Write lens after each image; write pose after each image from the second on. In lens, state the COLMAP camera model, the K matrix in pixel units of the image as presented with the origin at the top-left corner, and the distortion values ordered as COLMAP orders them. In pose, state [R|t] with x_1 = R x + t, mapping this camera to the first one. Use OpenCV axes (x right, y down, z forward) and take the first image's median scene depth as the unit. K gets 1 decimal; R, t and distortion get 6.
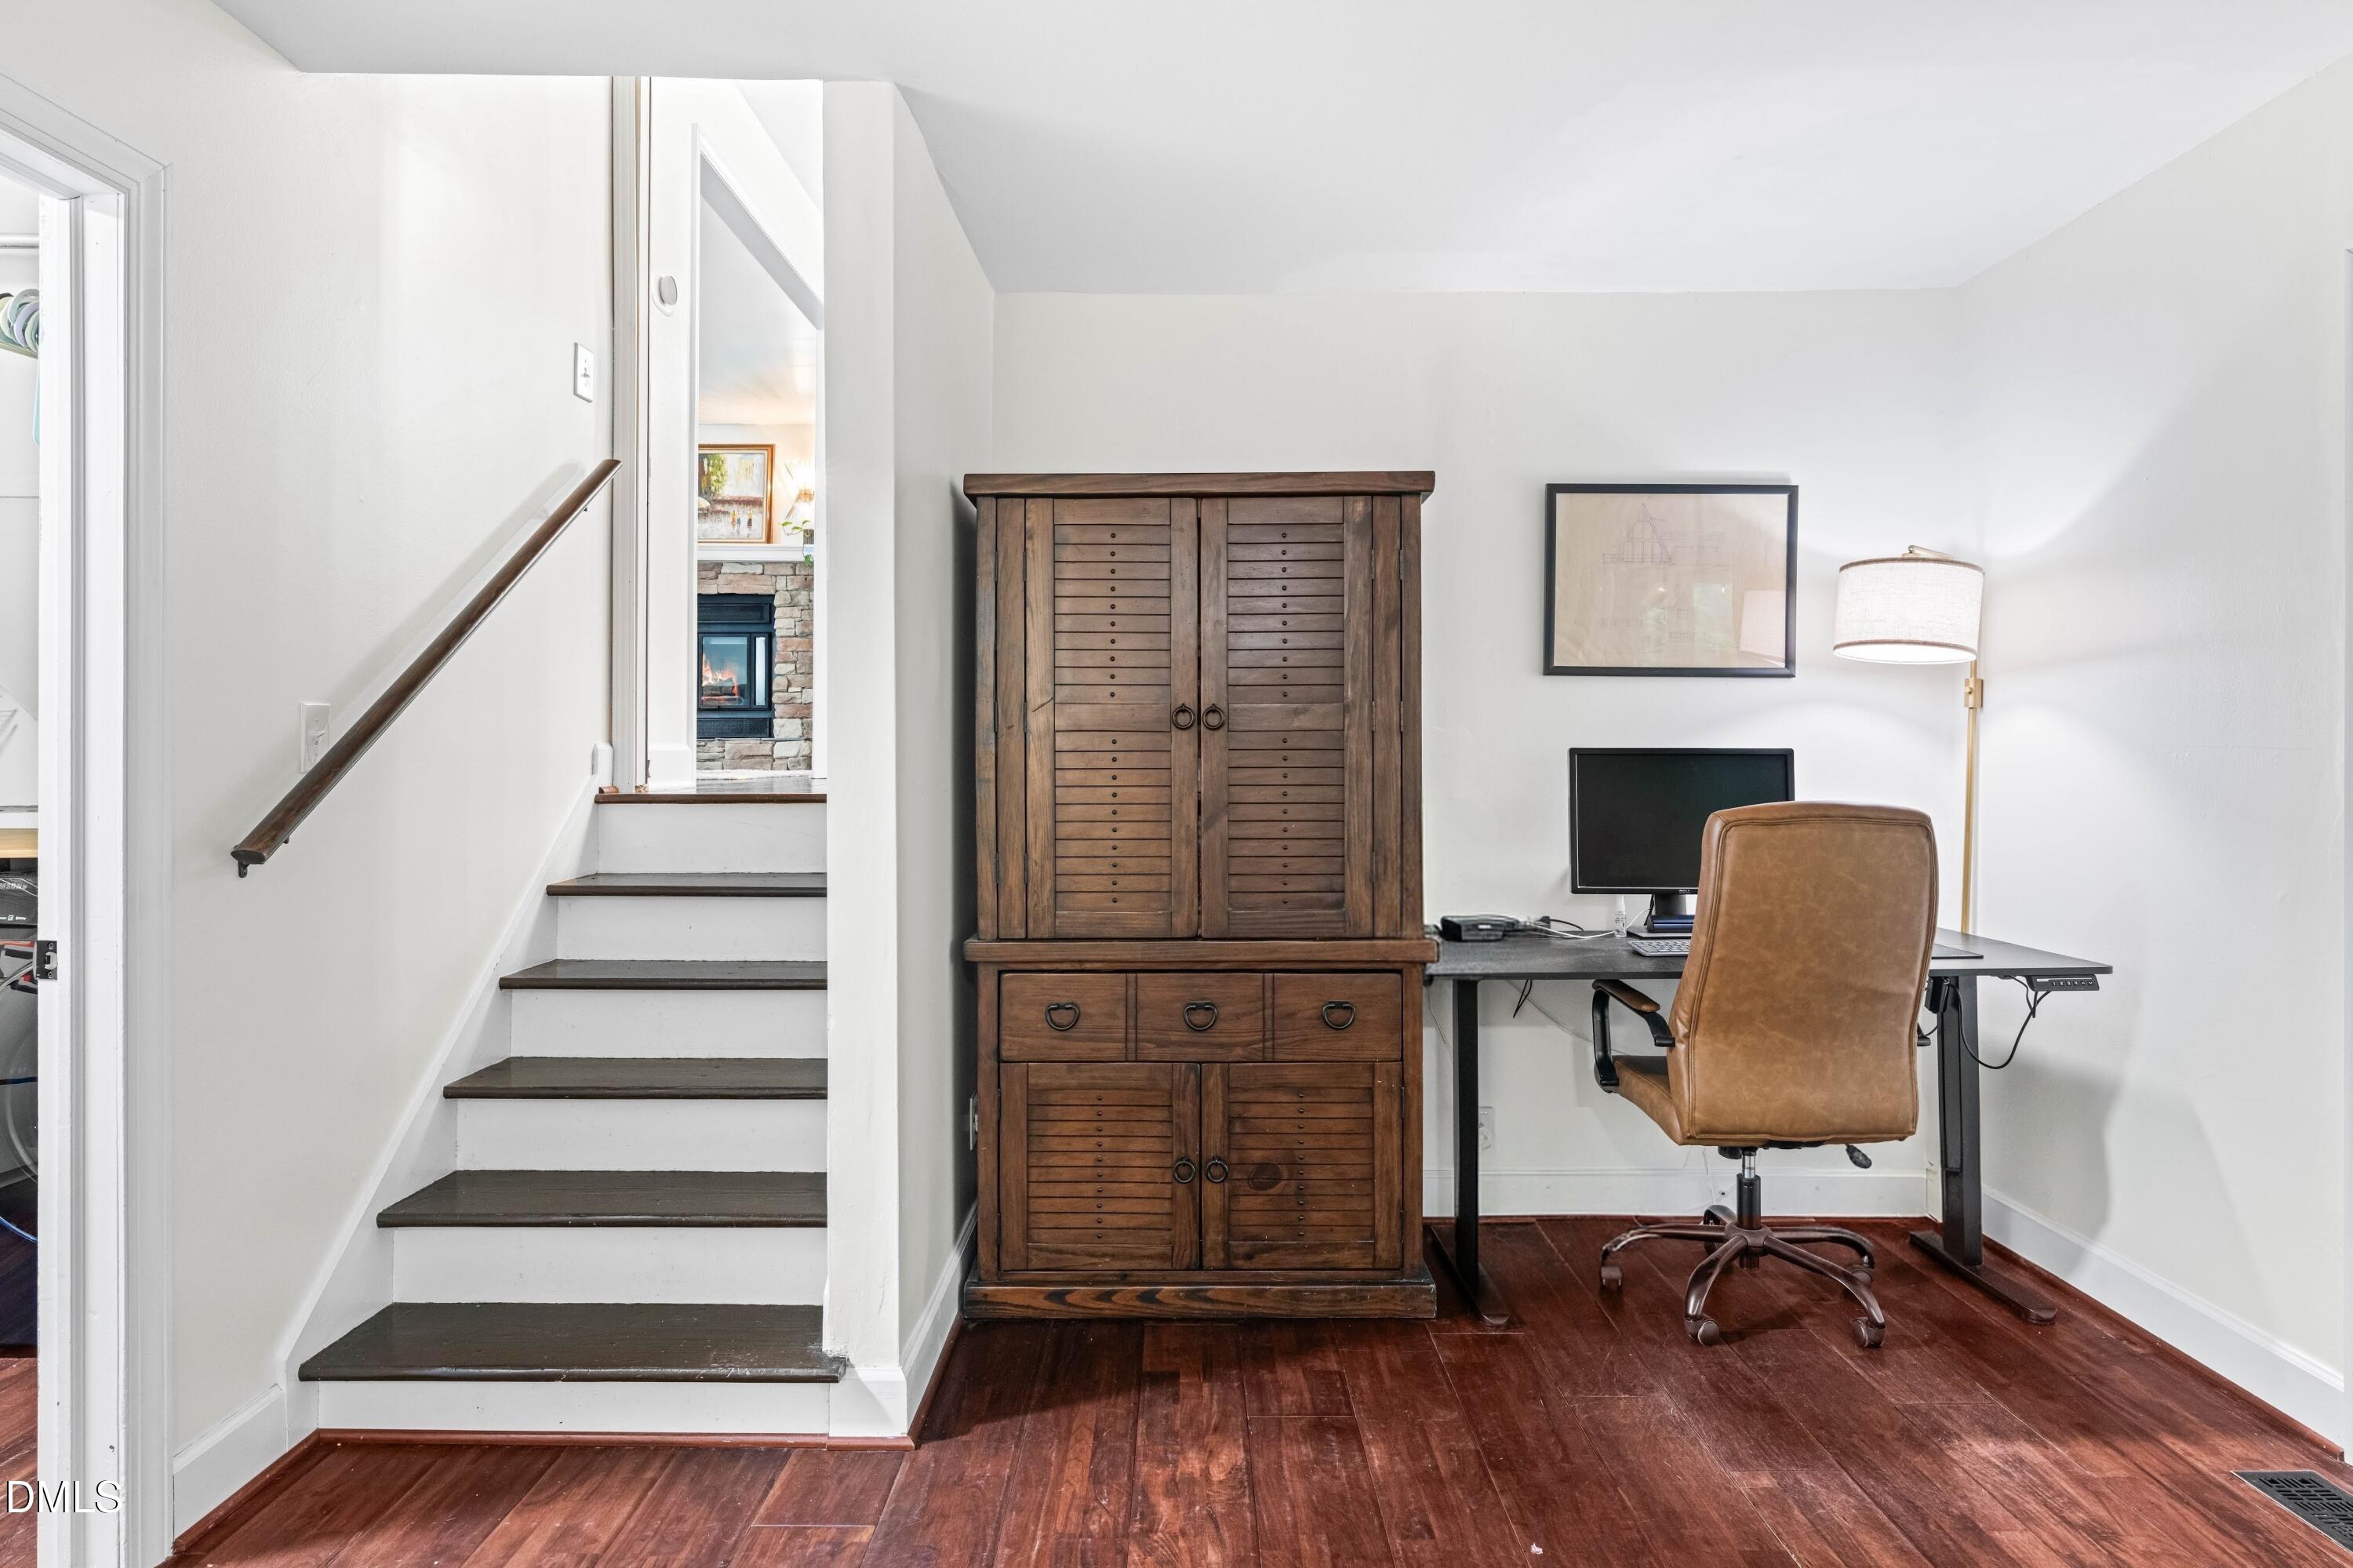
lens RADIAL K [[1335.2, 0, 1177.8], [0, 1335.2, 767.4], [0, 0, 1]] dist [-0.013623, 0.000846]
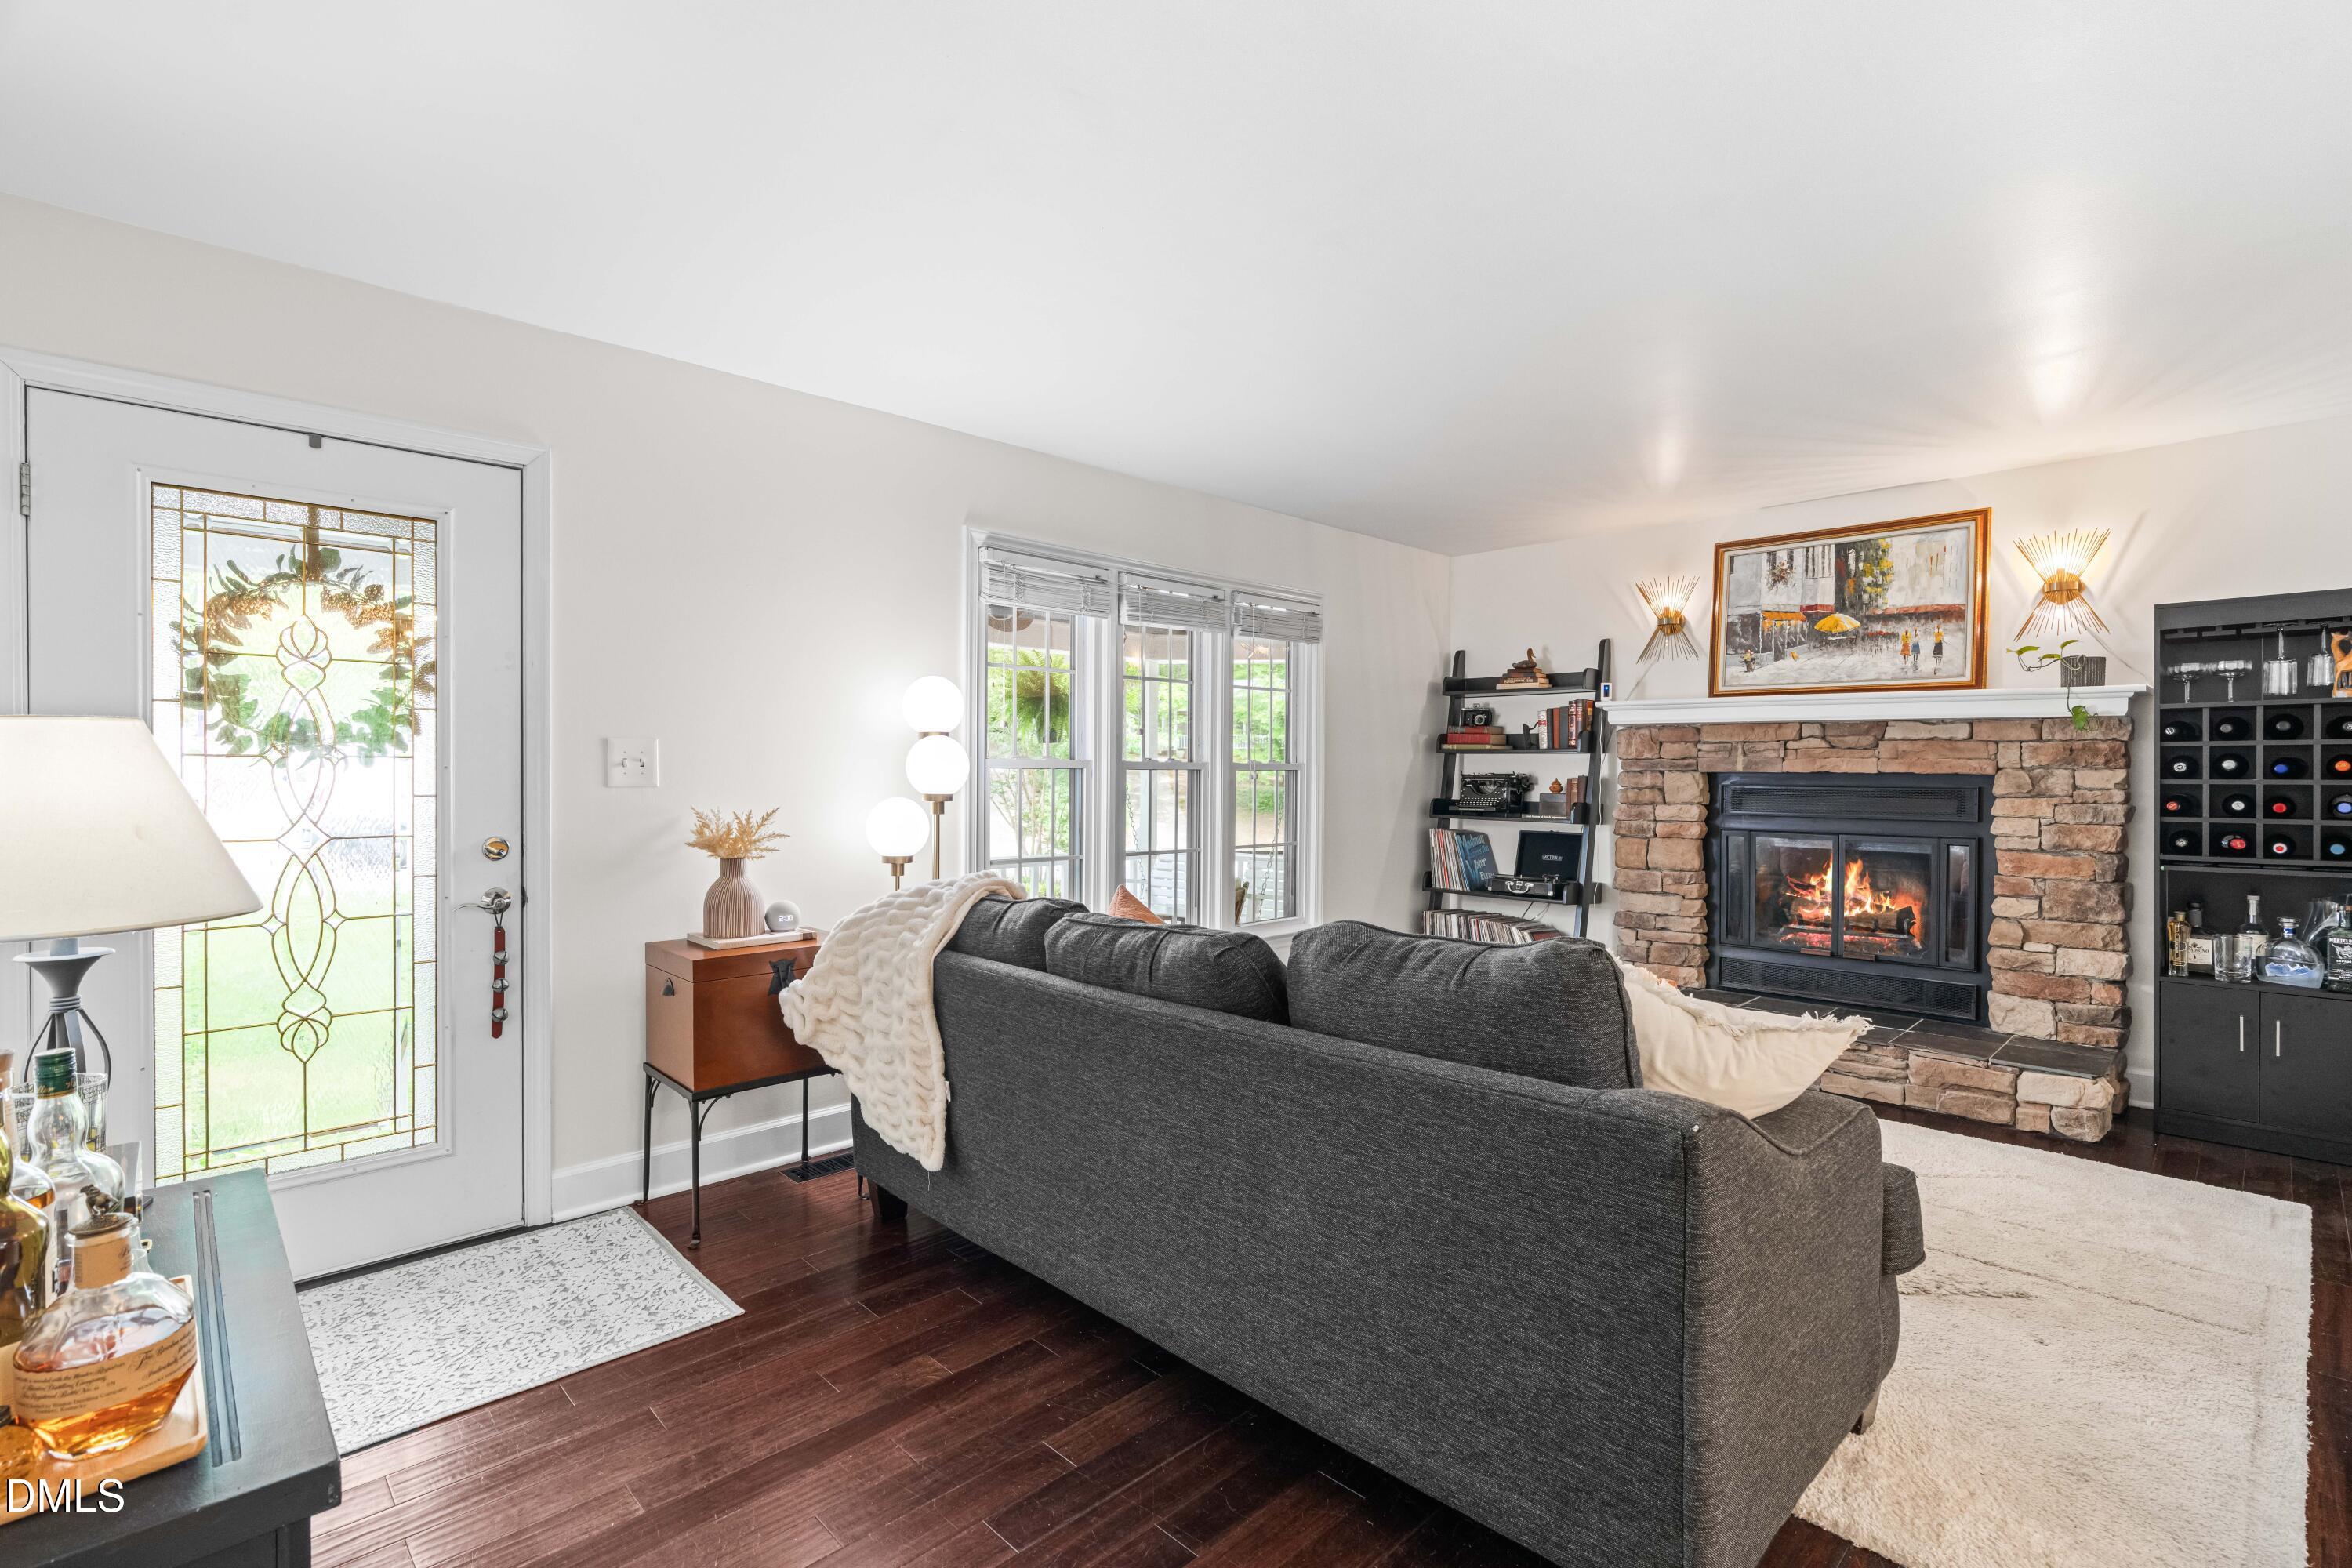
lens RADIAL K [[1069.5, 0, 1164.9], [0, 1069.5, 782.5], [0, 0, 1]] dist [-0.002004, 0.000009]
pose [[0.688313, 0.012758, -0.725302, -0.263907], [-0.003452, 0.999892, 0.014313, -0.161198], [0.725406, -0.007348, 0.688282, 0.528591]]
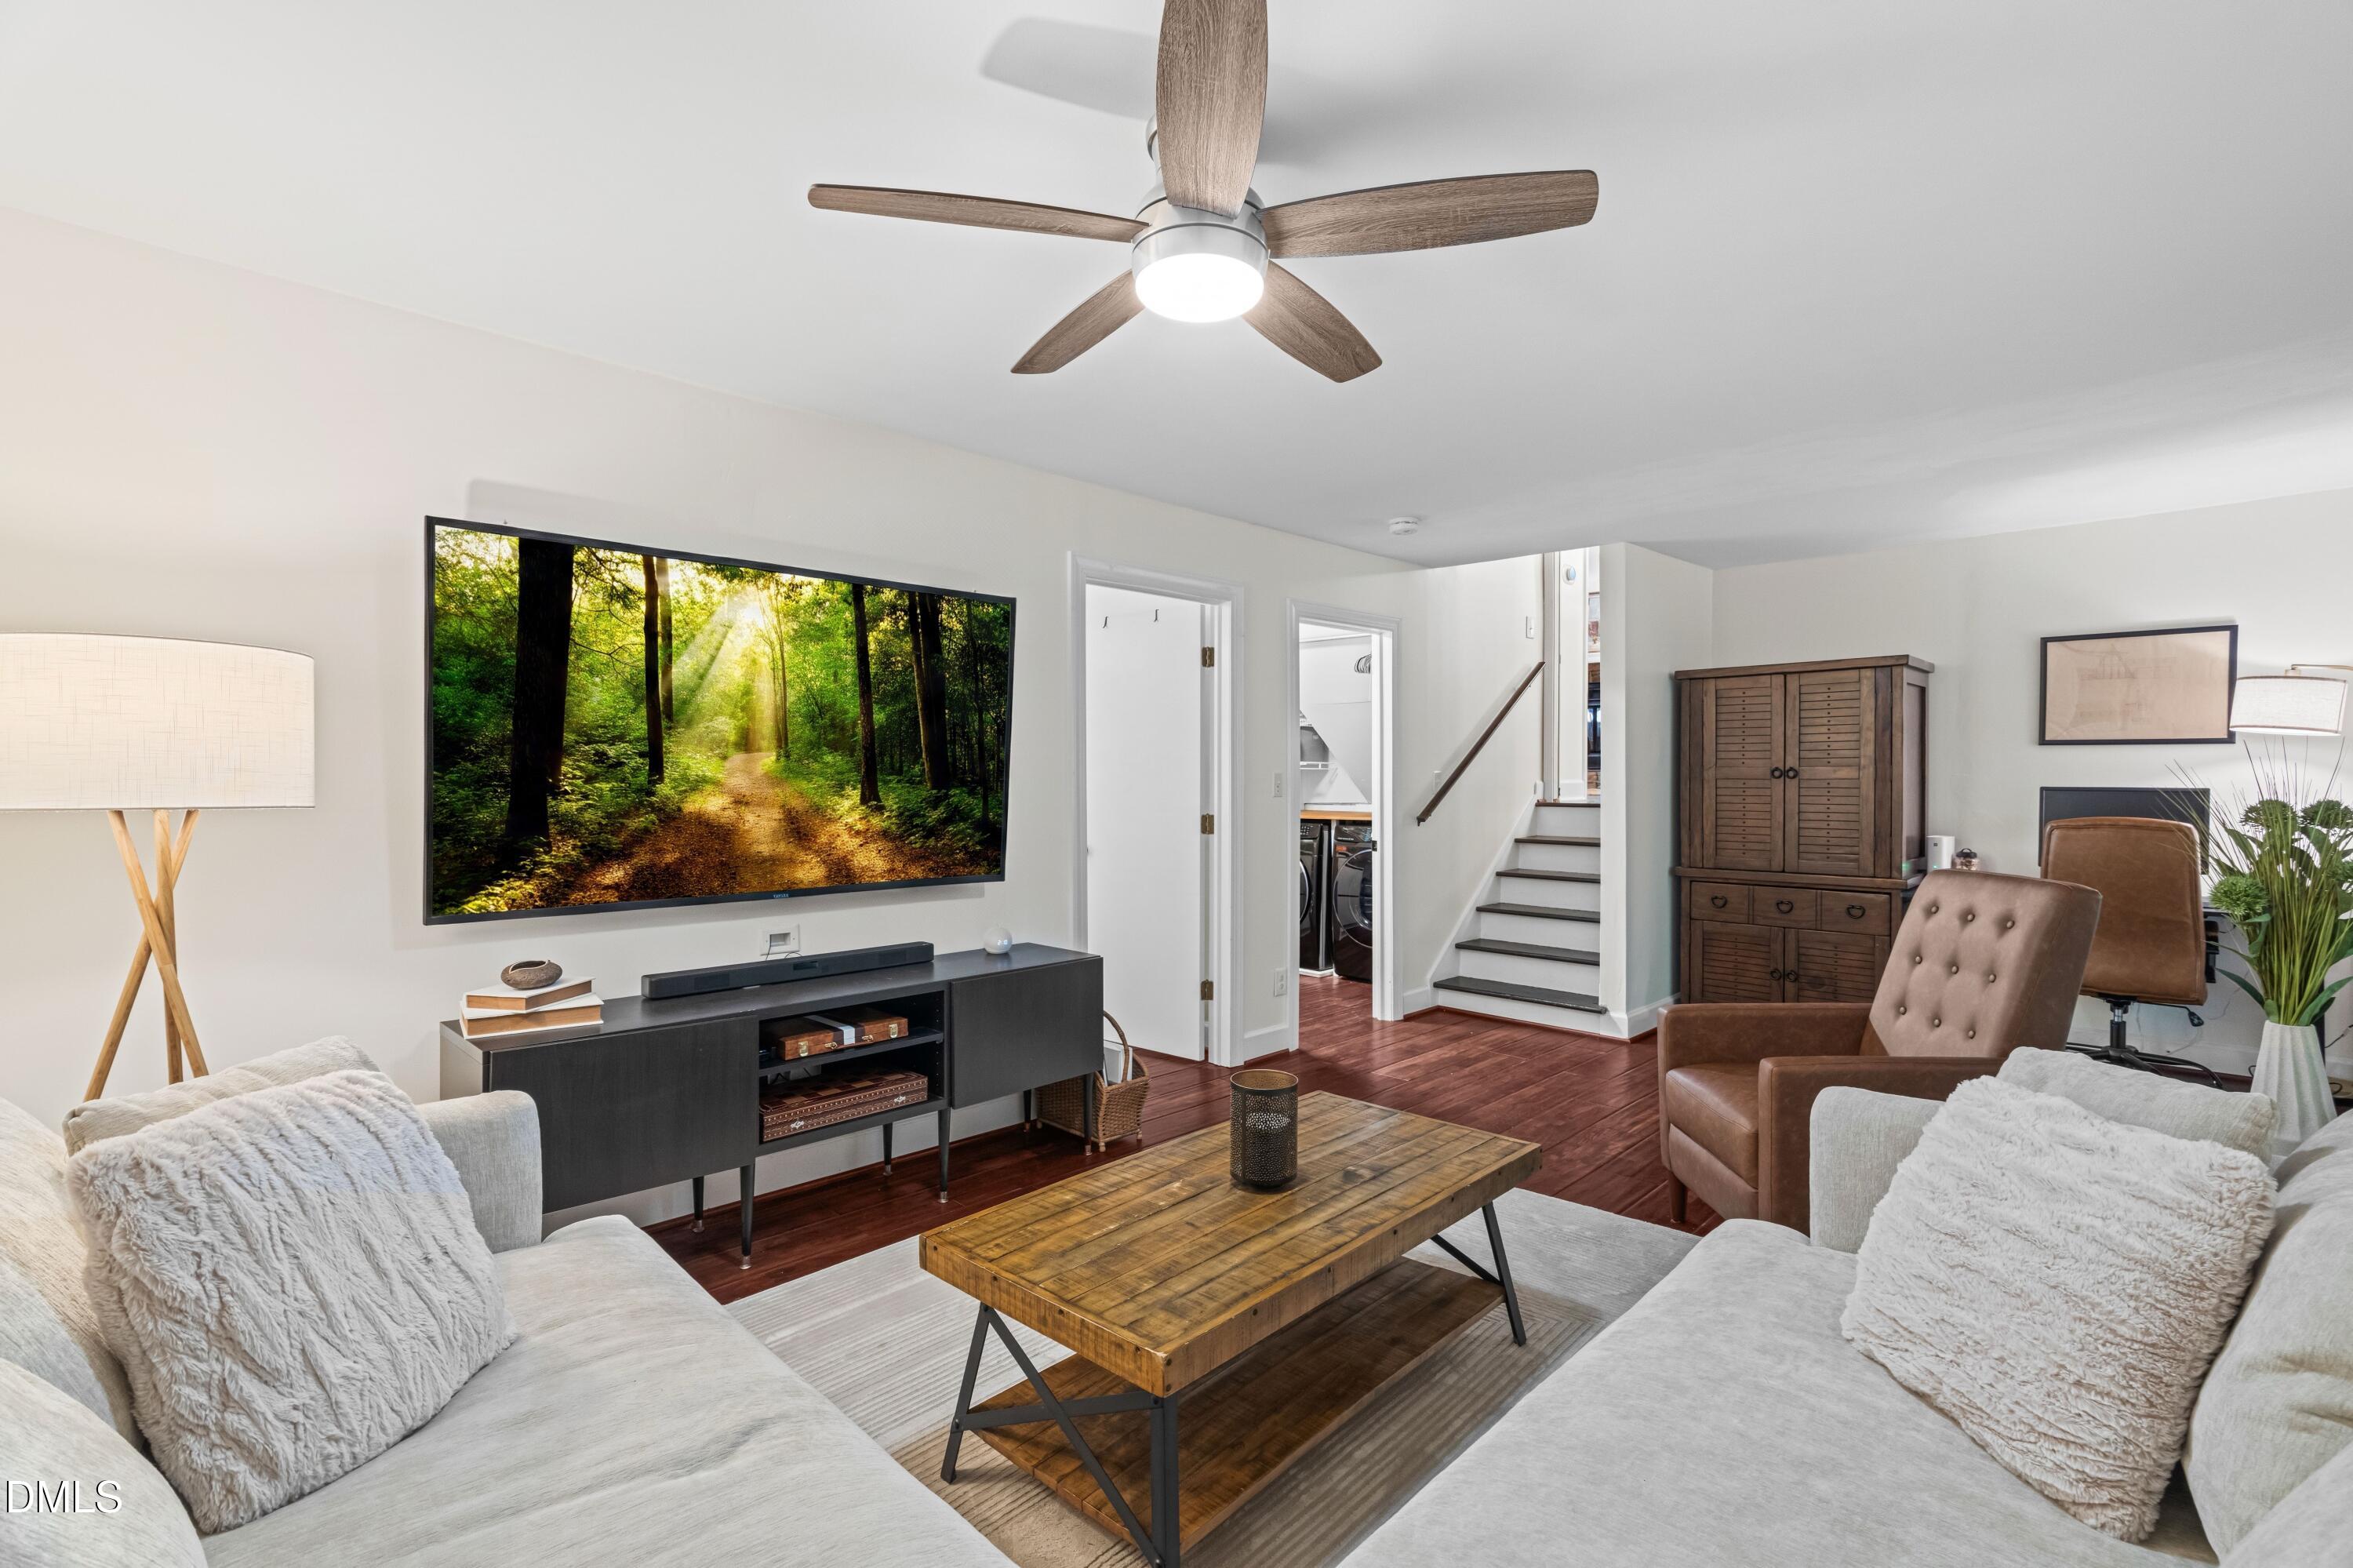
lens RADIAL K [[1062.2, 0, 1180.6], [0, 1062.2, 786.1], [0, 0, 1]] dist [-0.000923, -0.000166]
pose [[0.709000, 0.007993, -0.705163, 0.541387], [-0.003747, 0.999964, 0.007568, -0.024668], [0.705198, -0.002724, 0.709005, -0.951685]]
